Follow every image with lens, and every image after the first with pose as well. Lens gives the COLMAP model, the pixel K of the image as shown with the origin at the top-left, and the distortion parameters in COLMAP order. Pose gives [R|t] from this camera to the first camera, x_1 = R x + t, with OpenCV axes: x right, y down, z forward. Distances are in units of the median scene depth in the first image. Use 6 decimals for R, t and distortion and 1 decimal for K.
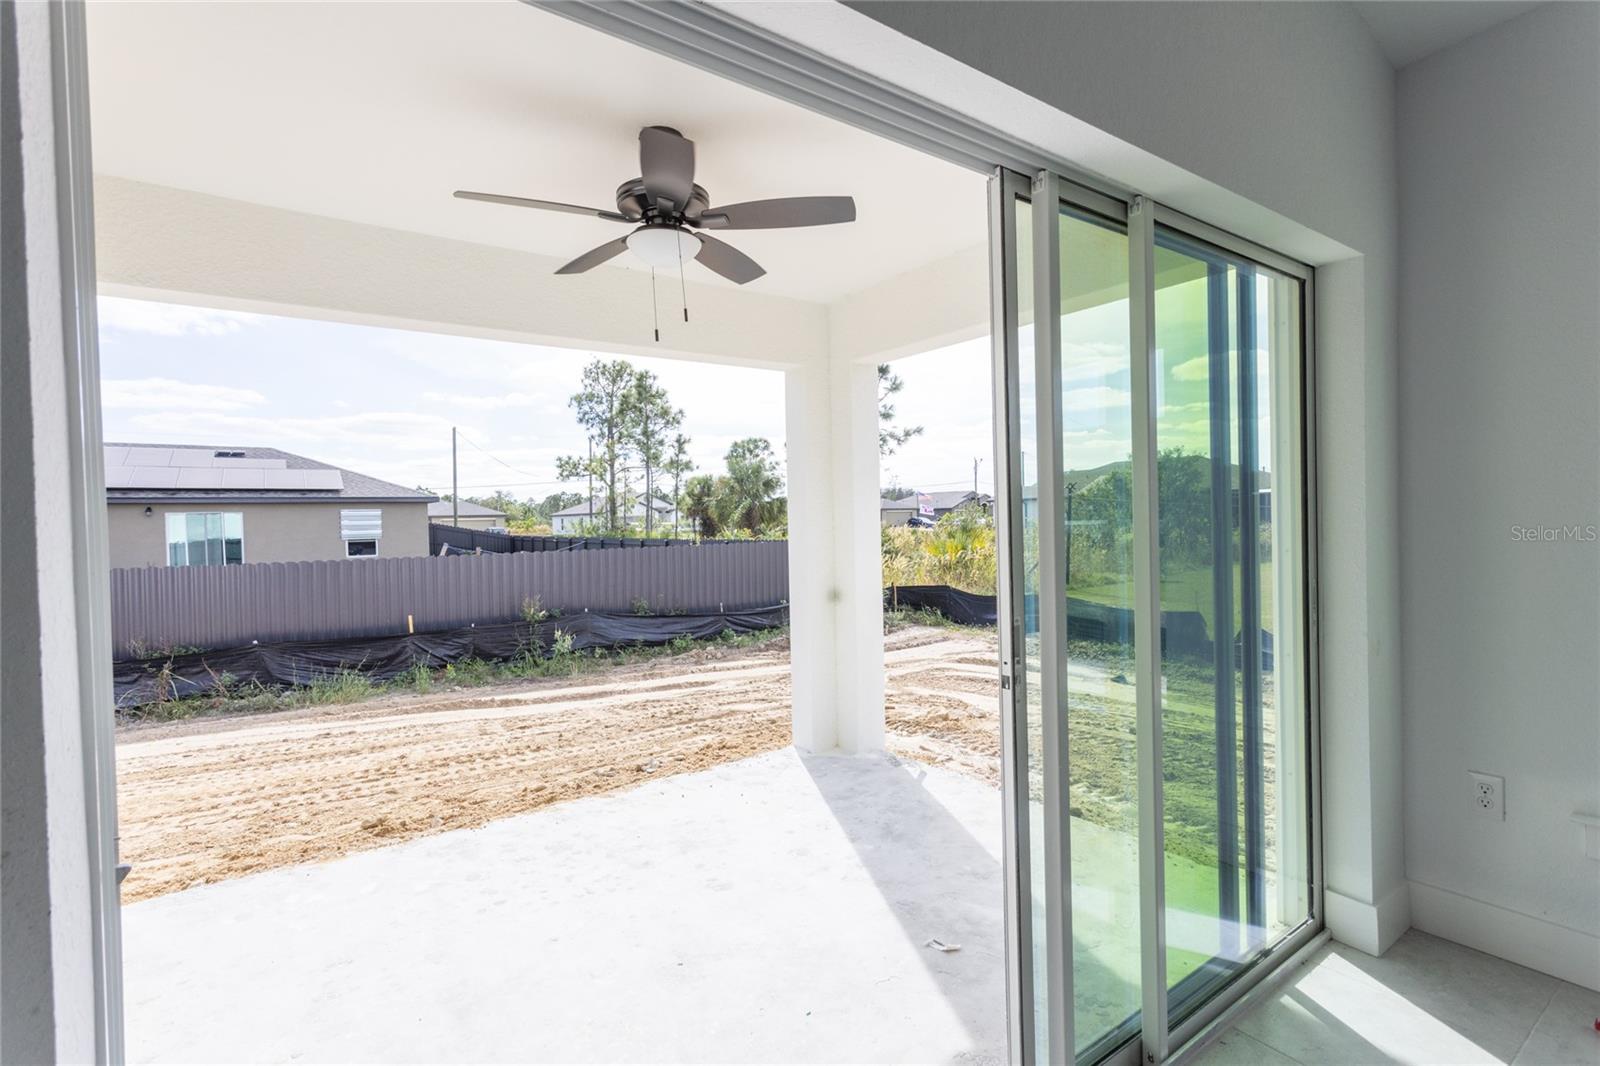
lens RADIAL K [[744.2, 0, 800.0], [0, 744.2, 533.0], [0, 0, 1]] dist [-0.000266, -0.000016]
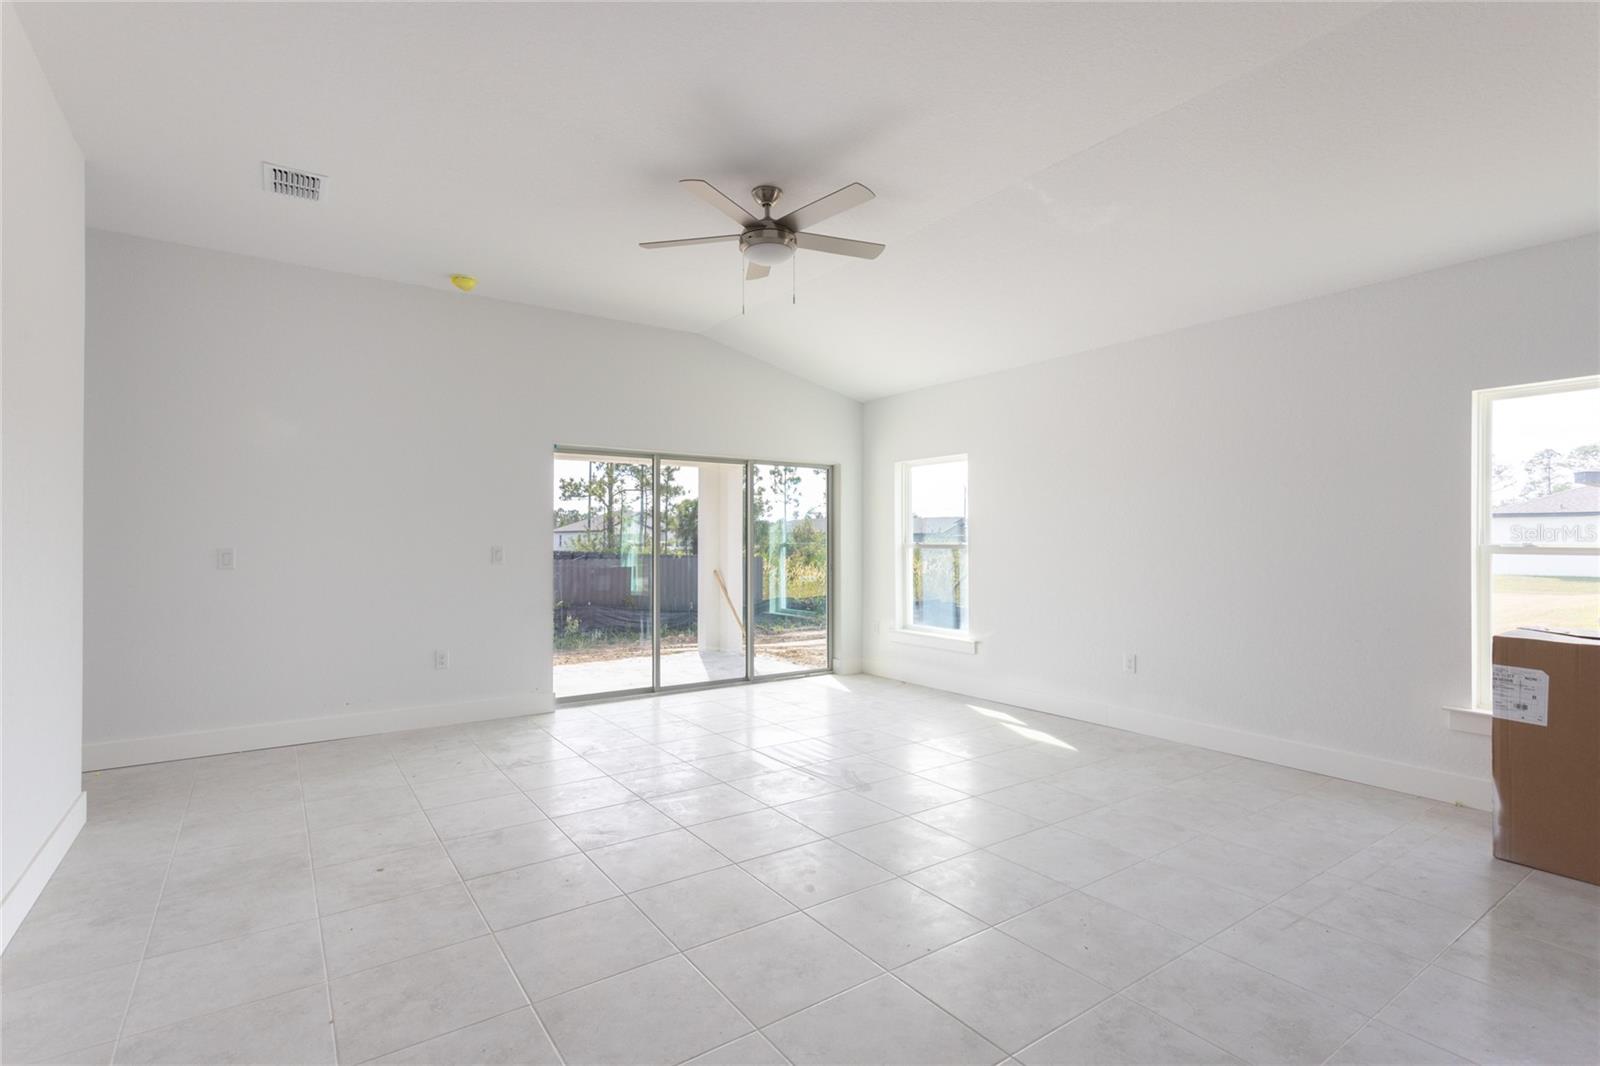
lens RADIAL K [[758.8, 0, 794.5], [0, 758.8, 541.5], [0, 0, 1]] dist [-0.000443, -0.000013]
pose [[0.999733, 0.022030, -0.006950, 0.026887], [-0.022151, 0.999597, -0.017776, 0.002115], [0.006555, 0.017925, 0.999818, -0.109751]]
